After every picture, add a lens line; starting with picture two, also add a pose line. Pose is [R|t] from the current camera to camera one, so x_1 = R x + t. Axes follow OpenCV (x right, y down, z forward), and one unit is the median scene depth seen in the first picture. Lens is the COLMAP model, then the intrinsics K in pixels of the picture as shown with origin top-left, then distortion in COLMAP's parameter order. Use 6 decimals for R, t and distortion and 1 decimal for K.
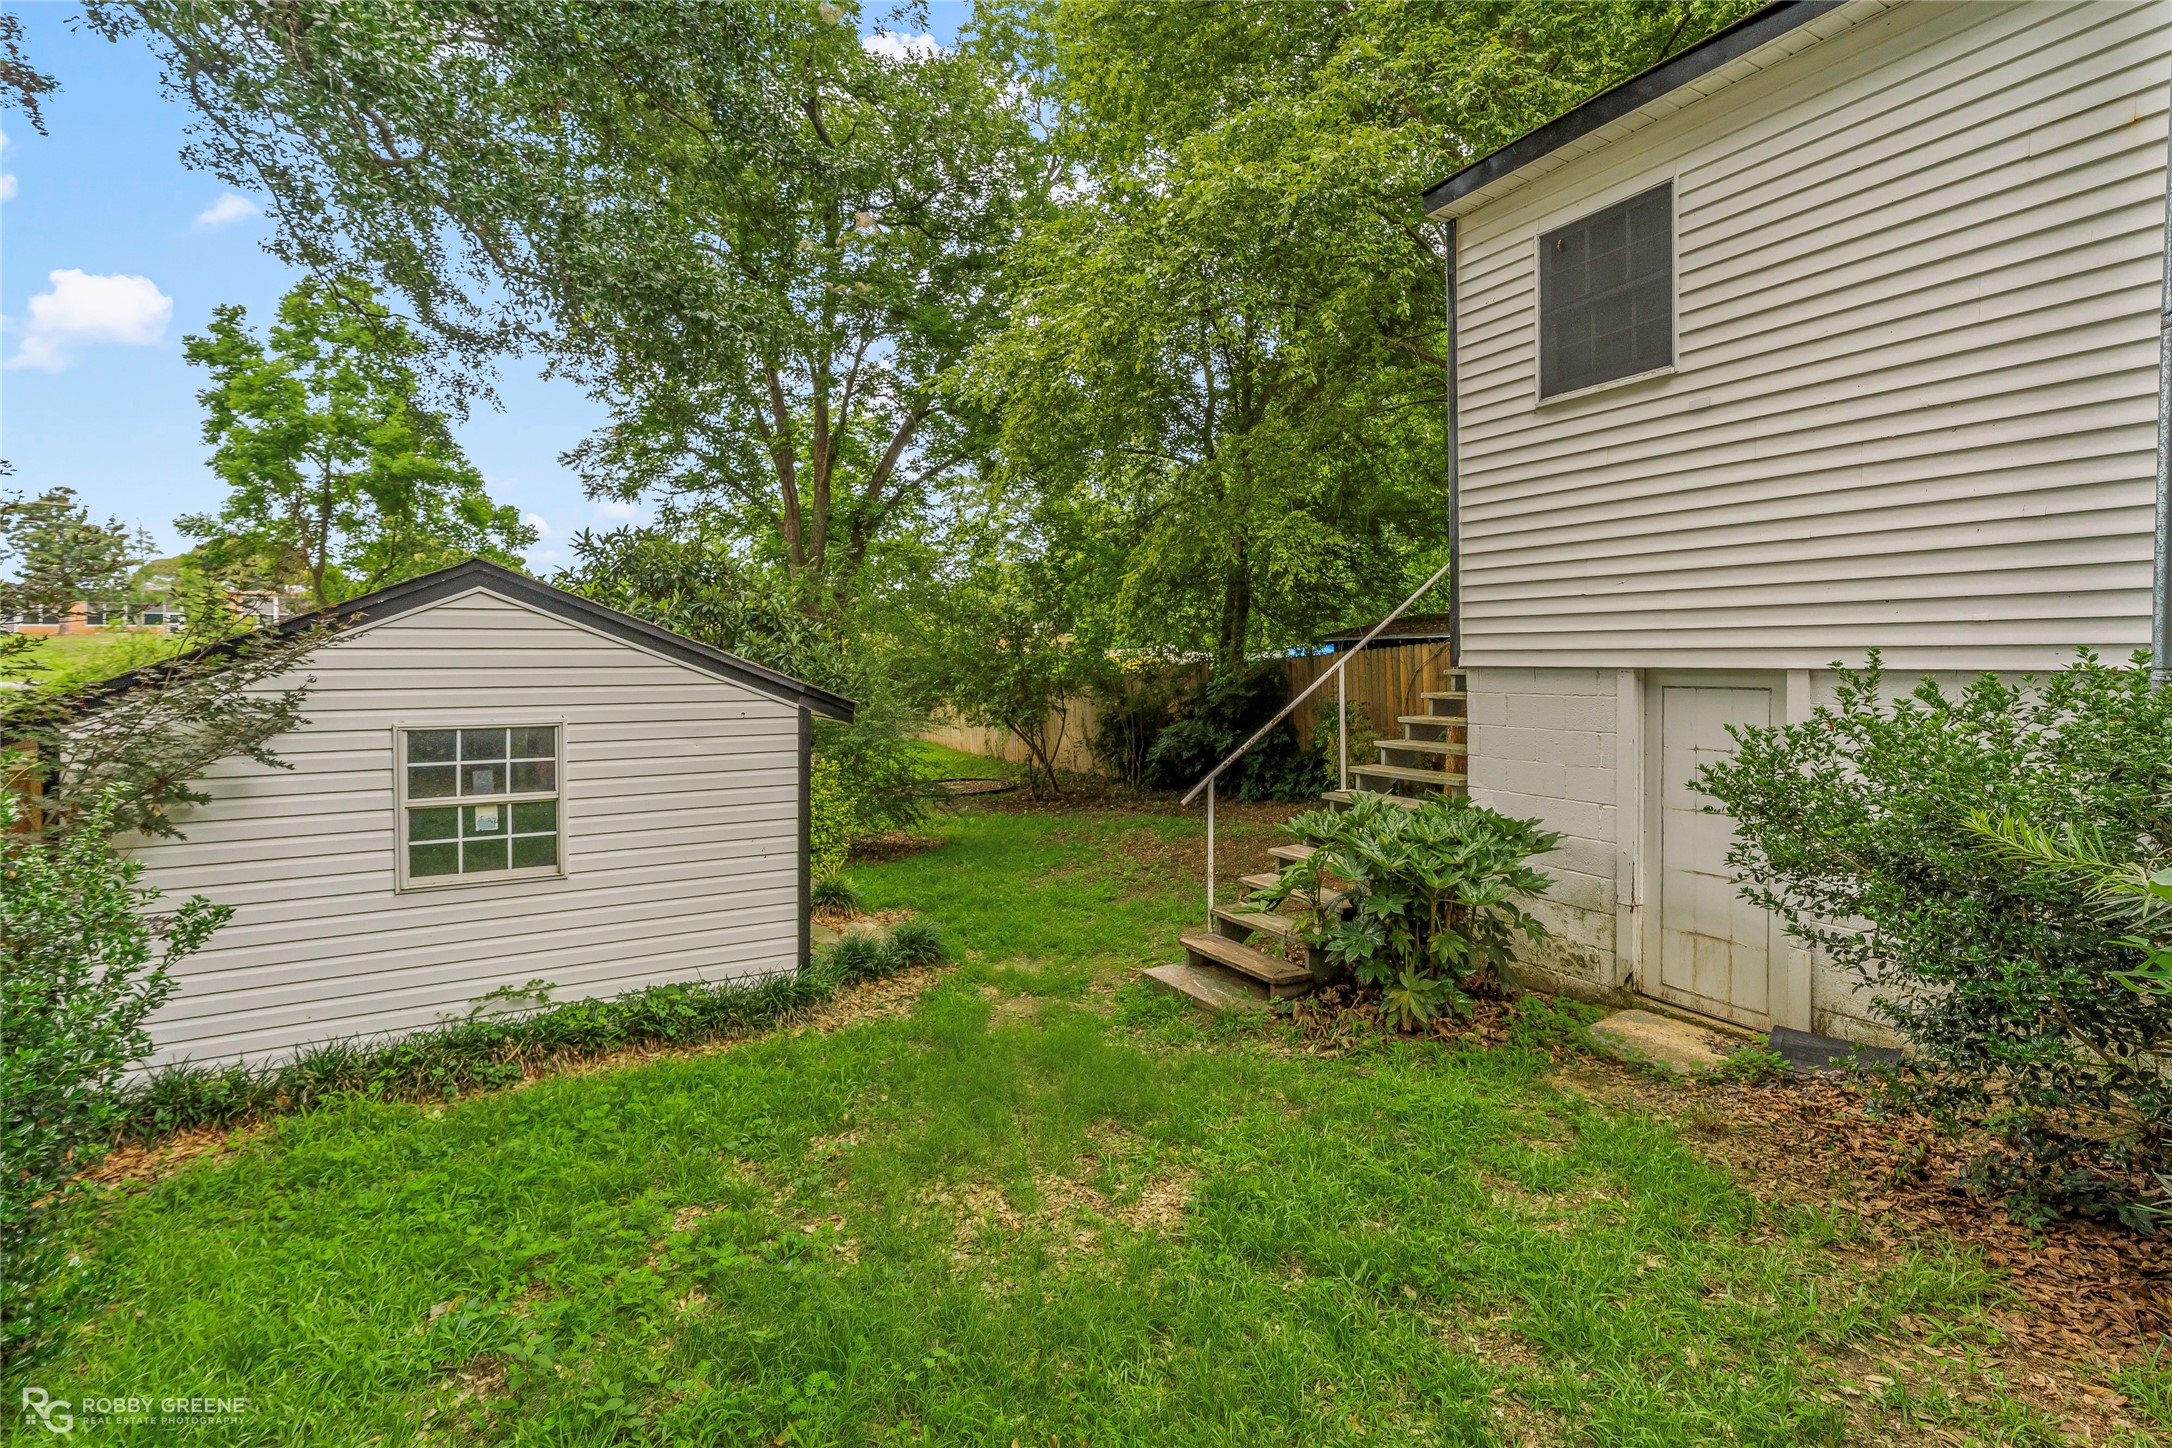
lens RADIAL K [[989.1, 0, 1090.1], [0, 989.1, 711.1], [0, 0, 1]] dist [-0.006880, 0.002126]
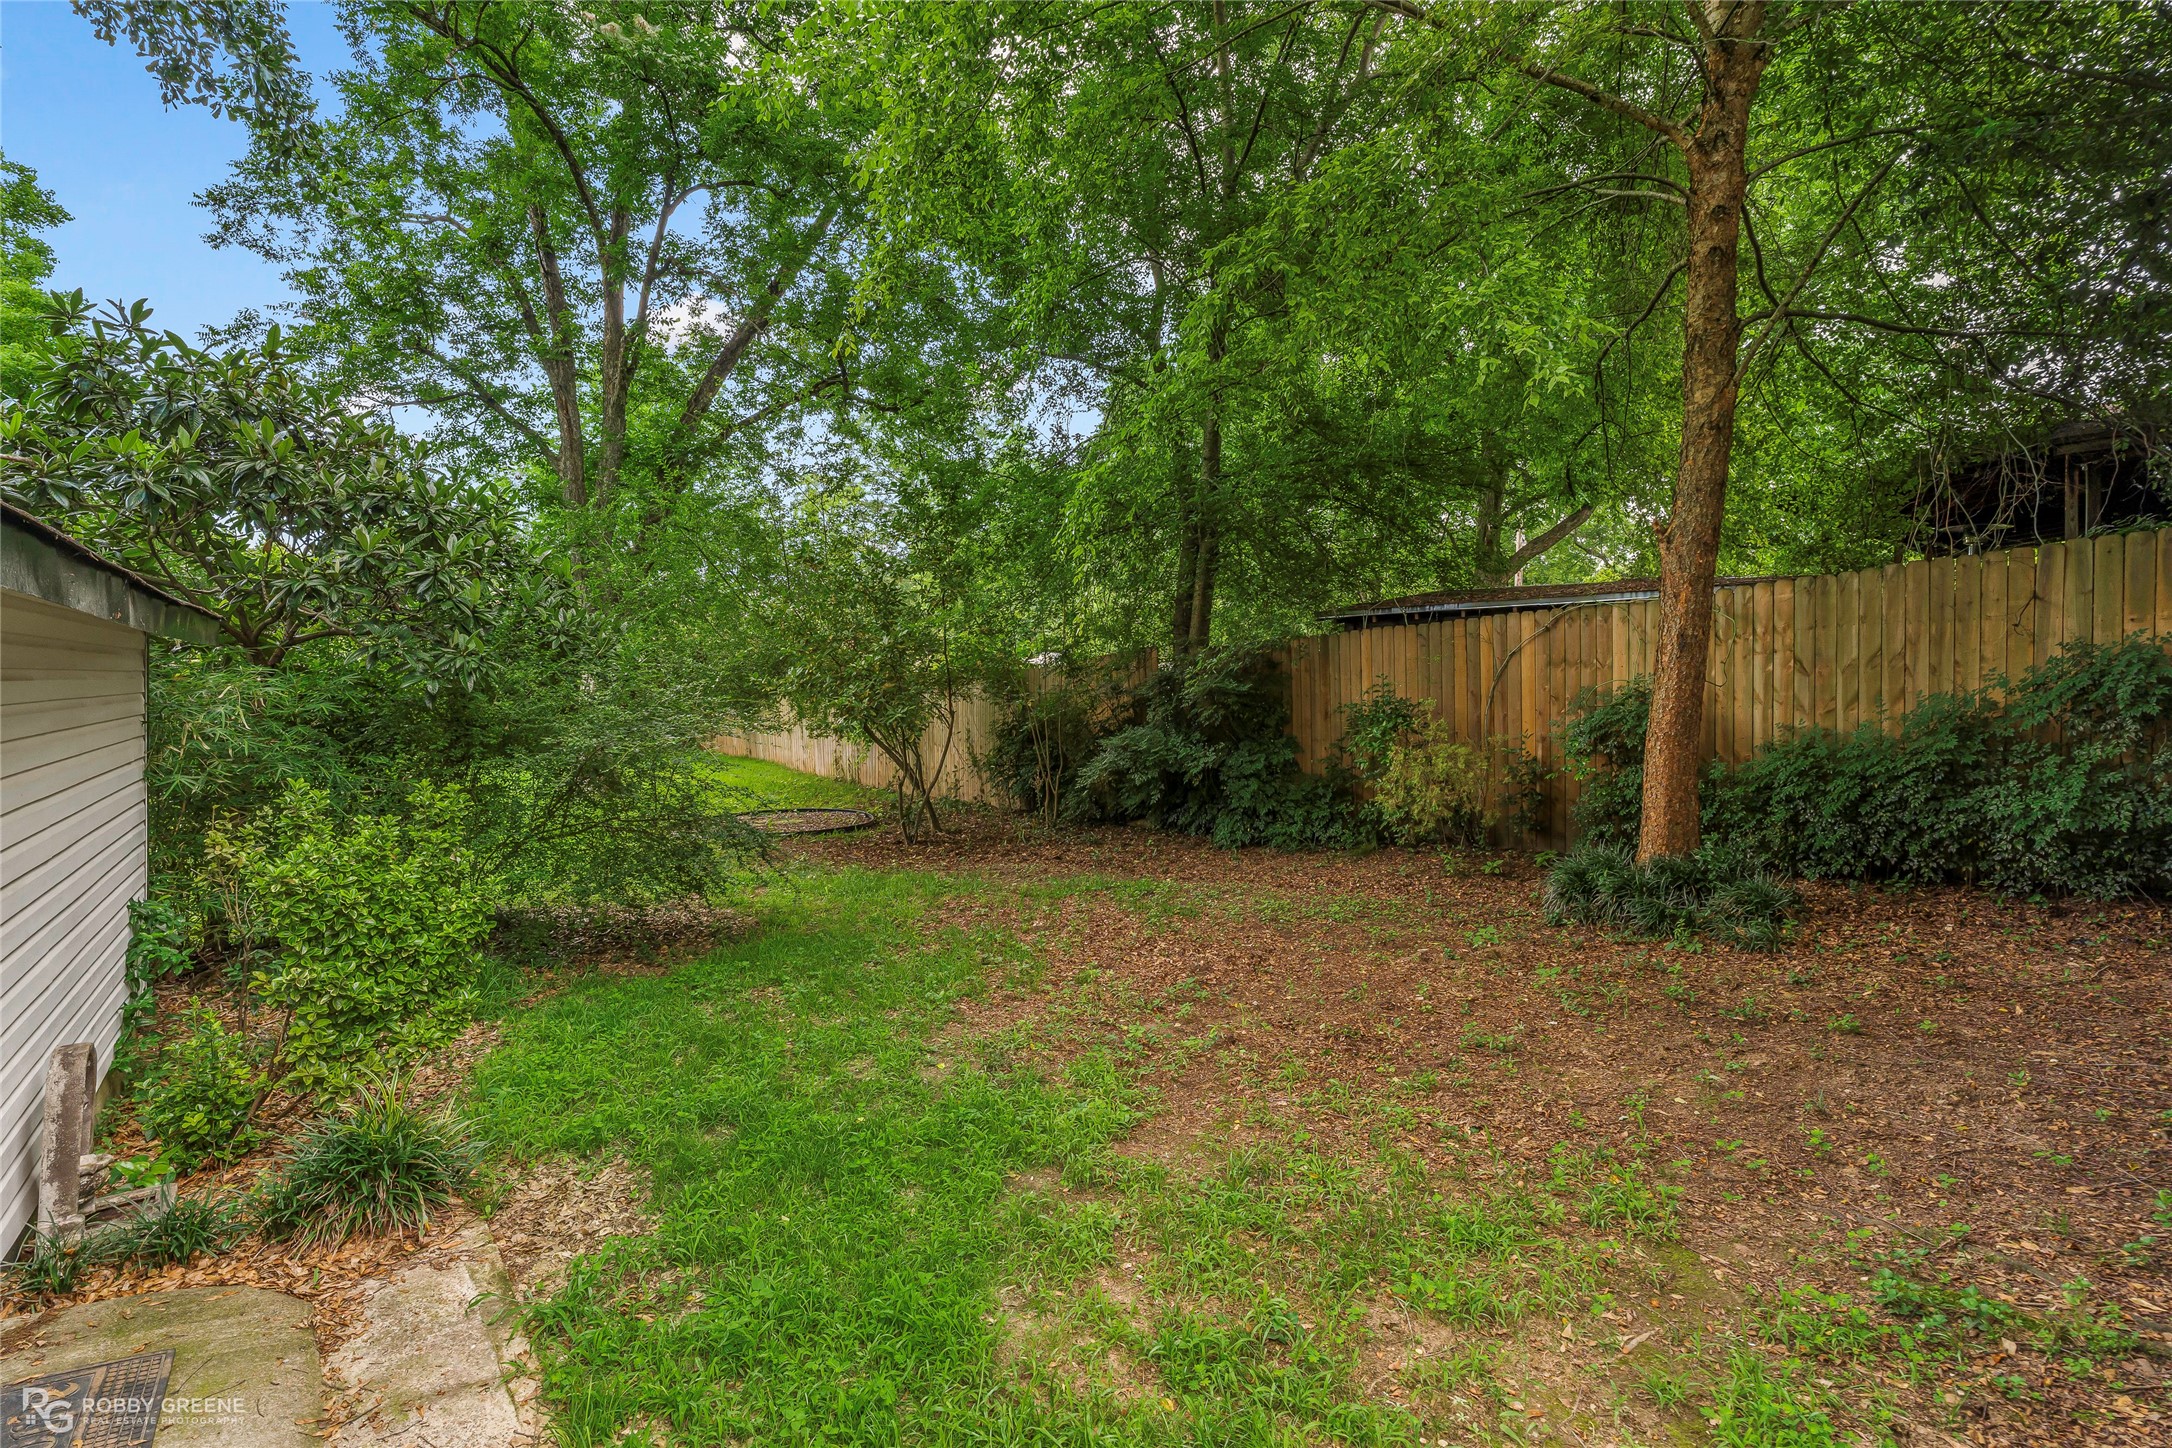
lens RADIAL K [[989.1, 0, 1078.7], [0, 989.1, 719.3], [0, 0, 1]] dist [-0.006880, 0.002126]
pose [[0.990967, 0.016236, 0.133119, -0.026223], [-0.014036, 0.999749, -0.017450, 0.012443], [-0.133369, 0.015424, 0.990946, 0.265689]]
